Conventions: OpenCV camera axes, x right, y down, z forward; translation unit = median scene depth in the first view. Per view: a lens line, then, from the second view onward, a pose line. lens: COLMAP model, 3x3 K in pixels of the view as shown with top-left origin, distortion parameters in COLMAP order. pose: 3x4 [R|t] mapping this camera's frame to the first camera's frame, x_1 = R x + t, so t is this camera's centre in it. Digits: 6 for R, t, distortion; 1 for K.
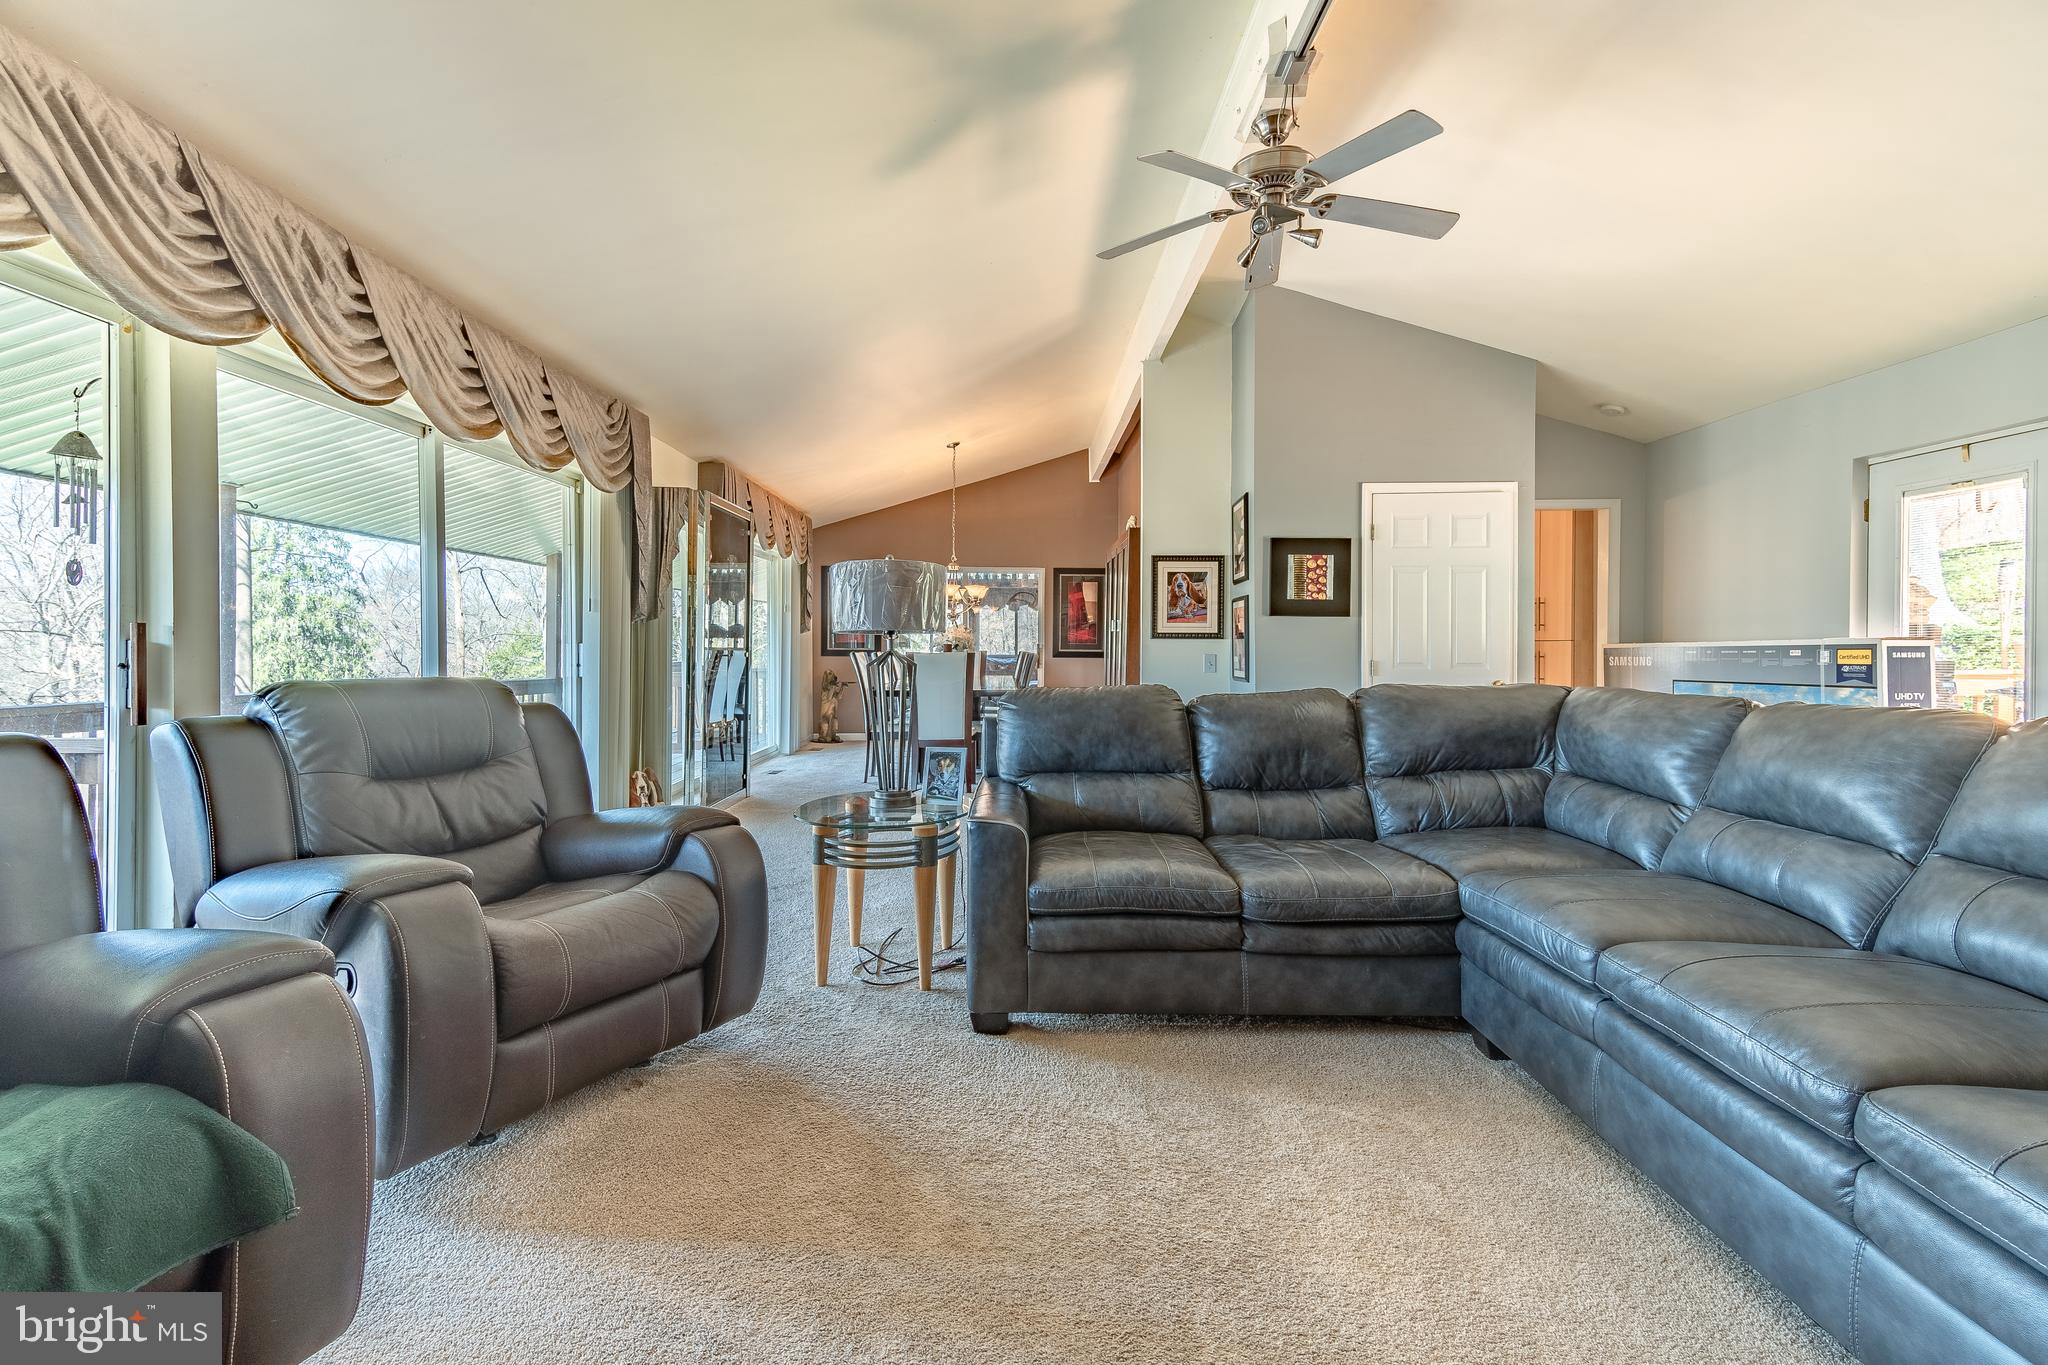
lens RADIAL K [[882.6, 0, 1019.7], [0, 882.6, 651.8], [0, 0, 1]] dist [0.046442, -0.020449]
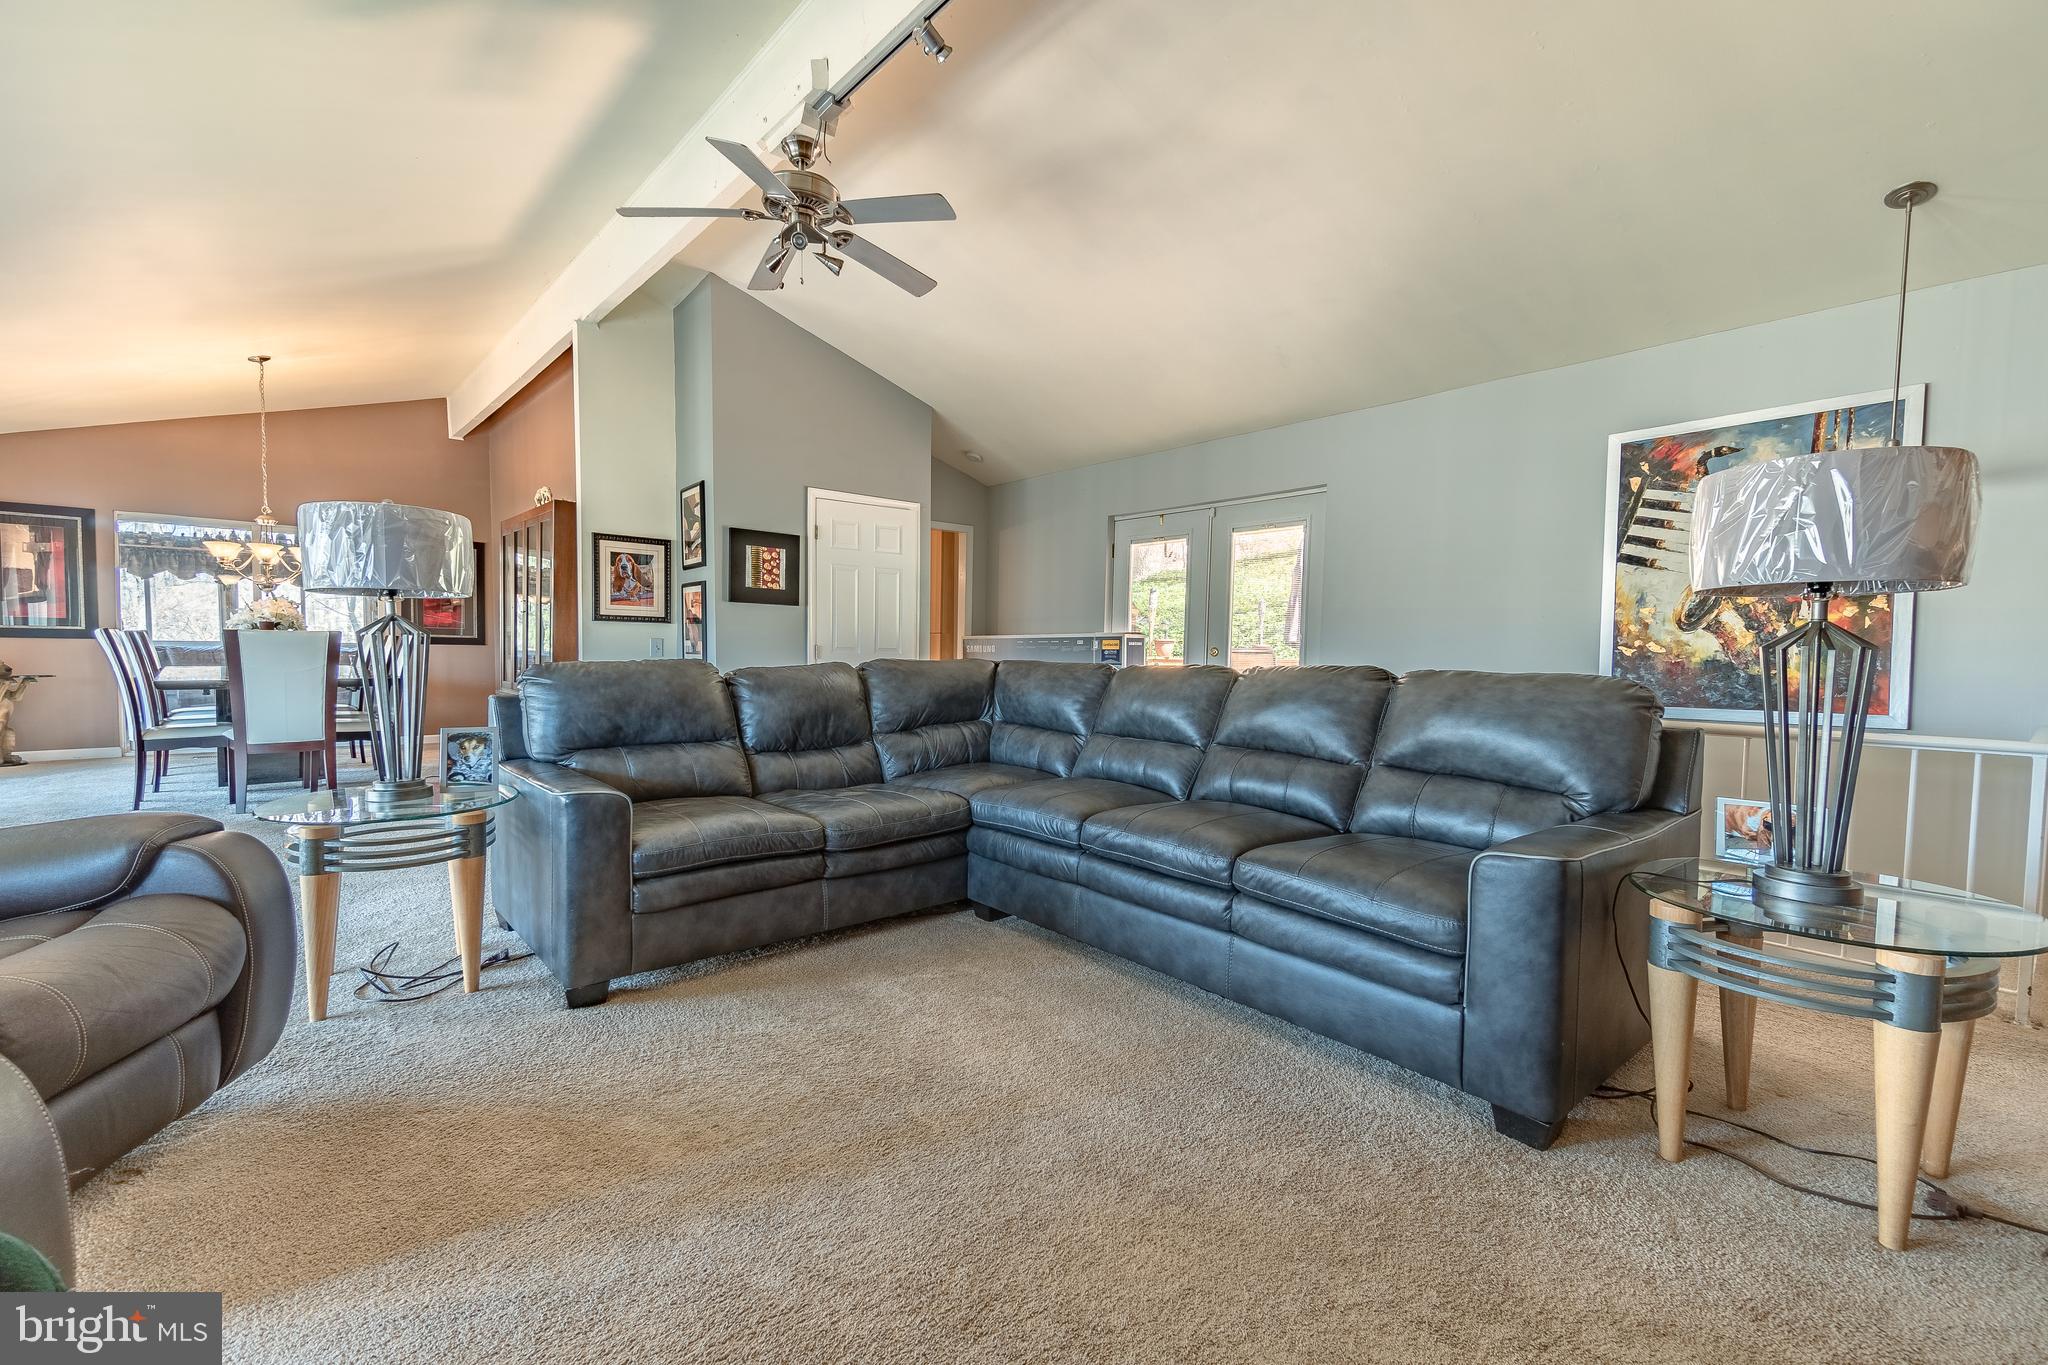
lens RADIAL K [[851.8, 0, 1019.5], [0, 851.8, 705.6], [0, 0, 1]] dist [0.012523, -0.000386]
pose [[0.754294, -0.034217, 0.655645, -0.250930], [-0.010607, 0.997876, 0.064279, 0.027577], [-0.656451, -0.055440, 0.752328, -0.008278]]
